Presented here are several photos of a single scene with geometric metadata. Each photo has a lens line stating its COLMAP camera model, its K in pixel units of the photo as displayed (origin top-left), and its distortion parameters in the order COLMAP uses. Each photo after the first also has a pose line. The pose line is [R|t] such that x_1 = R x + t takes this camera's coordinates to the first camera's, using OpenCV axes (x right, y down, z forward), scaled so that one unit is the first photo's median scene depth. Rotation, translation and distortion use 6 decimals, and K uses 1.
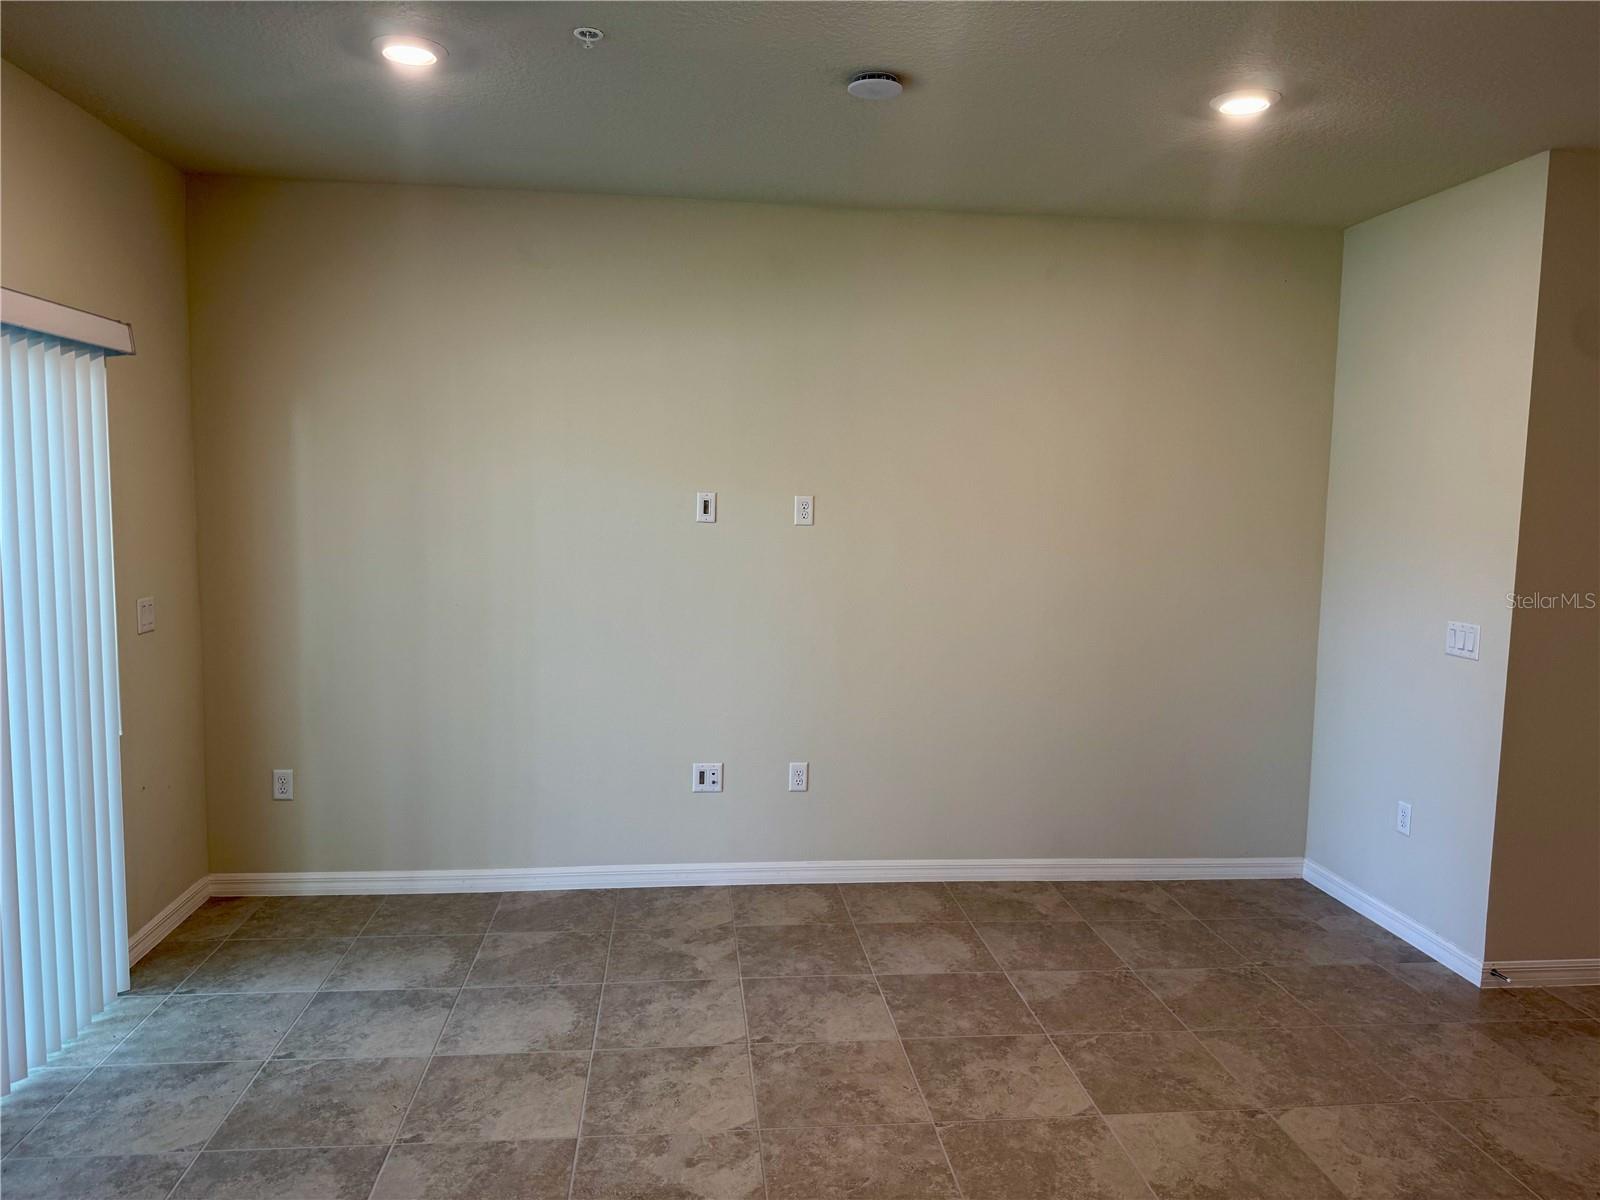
lens RADIAL K [[1127.9, 0, 800.0], [0, 1127.9, 600.0], [0, 0, 1]] dist [0.098803, -0.138837]
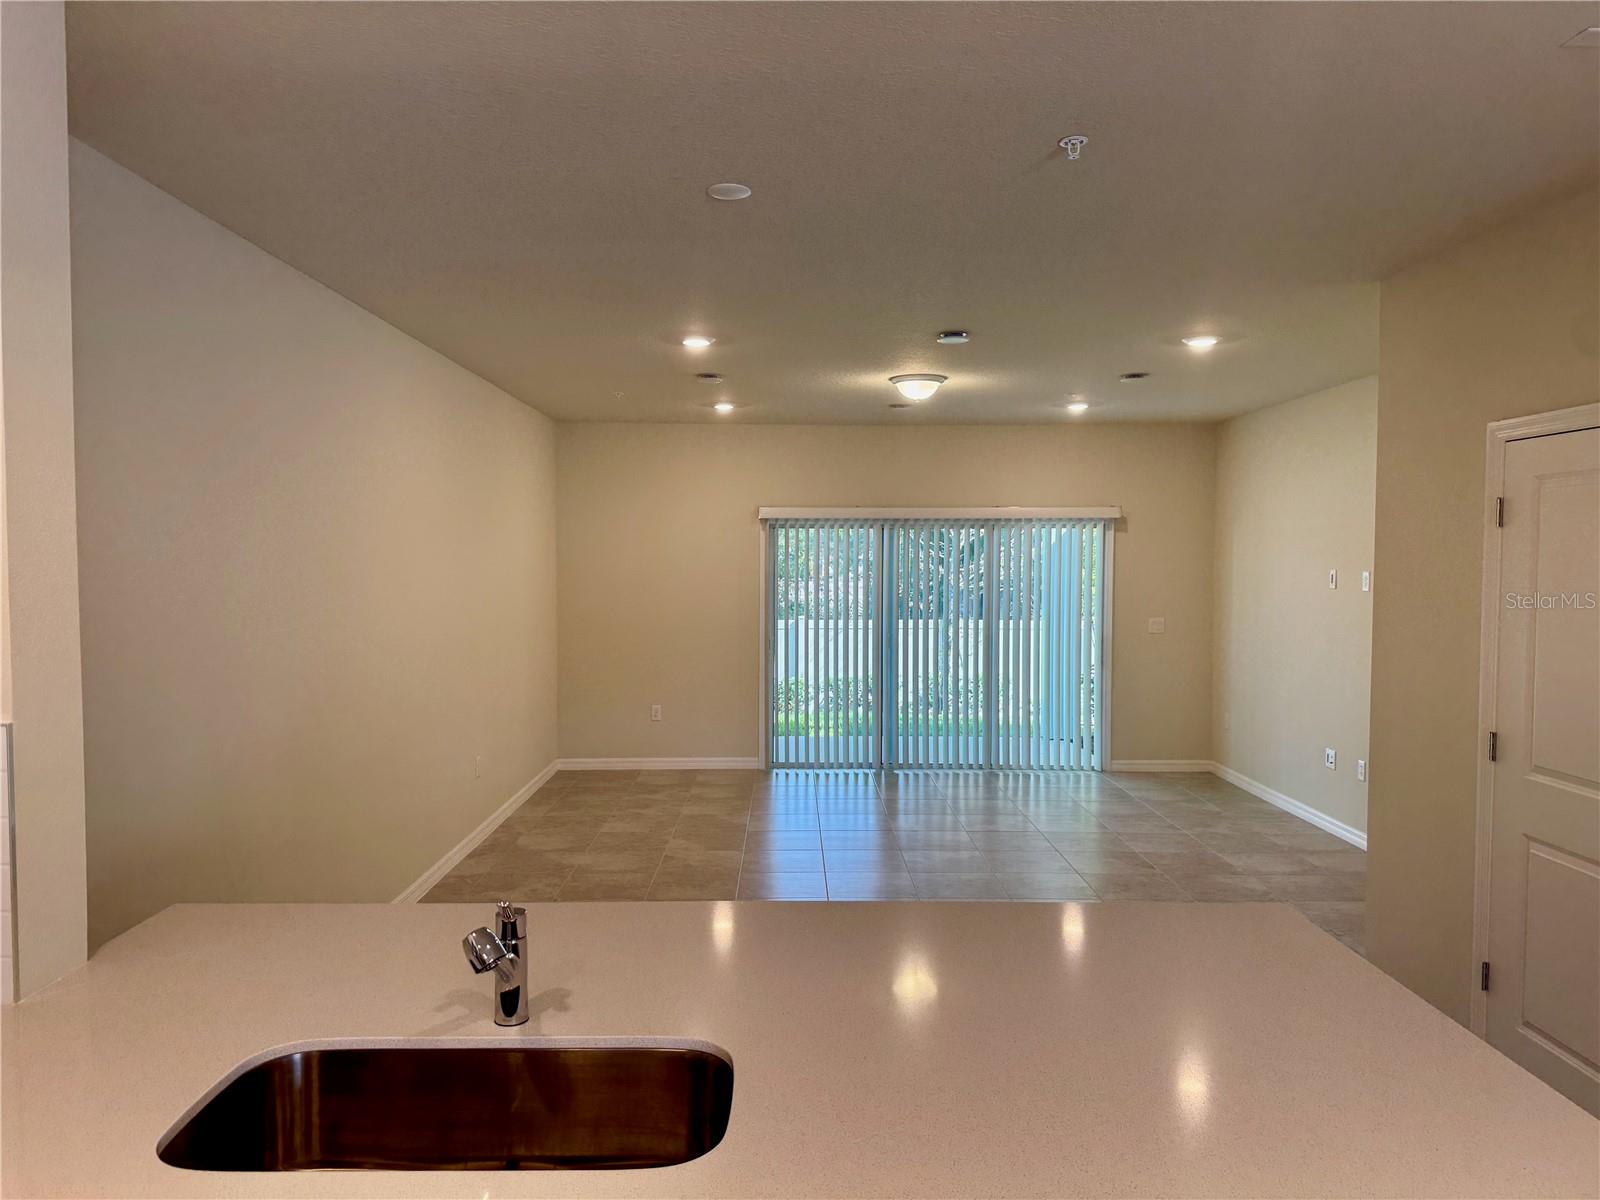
lens RADIAL K [[1127.9, 0, 800.0], [0, 1127.9, 600.0], [0, 0, 1]] dist [0.098803, -0.138837]
pose [[-0.084098, 0.018561, -0.996285, 1.768915], [-0.101880, 0.994427, 0.027126, -0.024483], [0.991236, 0.103783, -0.081738, 0.486949]]
